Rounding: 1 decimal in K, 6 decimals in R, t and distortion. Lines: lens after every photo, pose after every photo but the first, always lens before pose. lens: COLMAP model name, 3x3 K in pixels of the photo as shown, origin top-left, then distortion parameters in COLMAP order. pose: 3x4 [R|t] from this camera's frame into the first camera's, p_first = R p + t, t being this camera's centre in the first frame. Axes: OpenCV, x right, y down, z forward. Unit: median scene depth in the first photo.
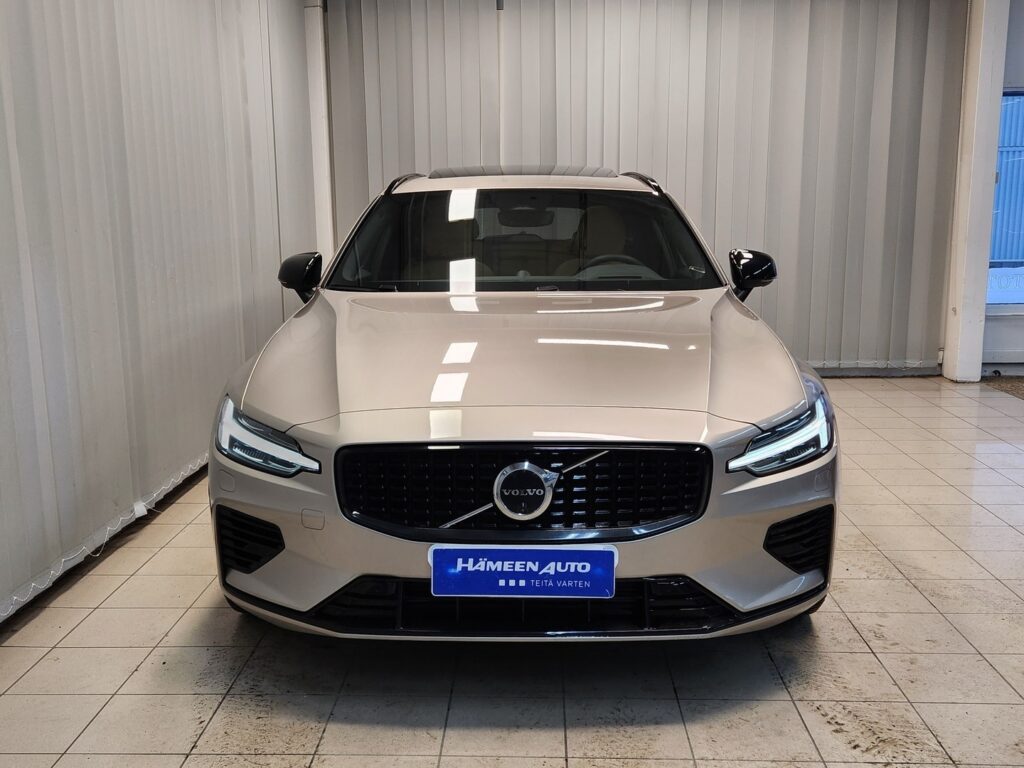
lens RADIAL K [[1137.6, 0, 490.7], [0, 1137.6, 399.8], [0, 0, 1]] dist [0.045877, 0.006184]
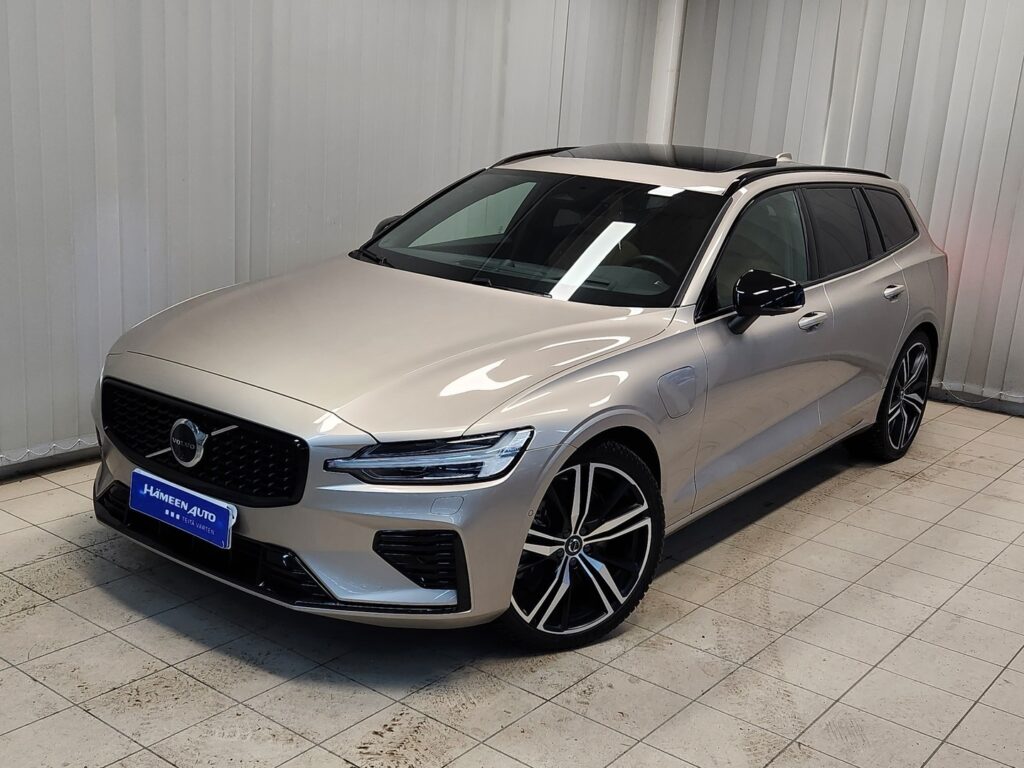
lens RADIAL K [[1254.8, 0, 463.4], [0, 1254.8, 383.7], [0, 0, 1]] dist [0.059139, 0.020082]
pose [[0.778398, 0.201852, -0.594434, 1.033171], [-0.177744, 0.979014, 0.099692, -0.165637], [0.602083, 0.028057, 0.797941, 0.109806]]
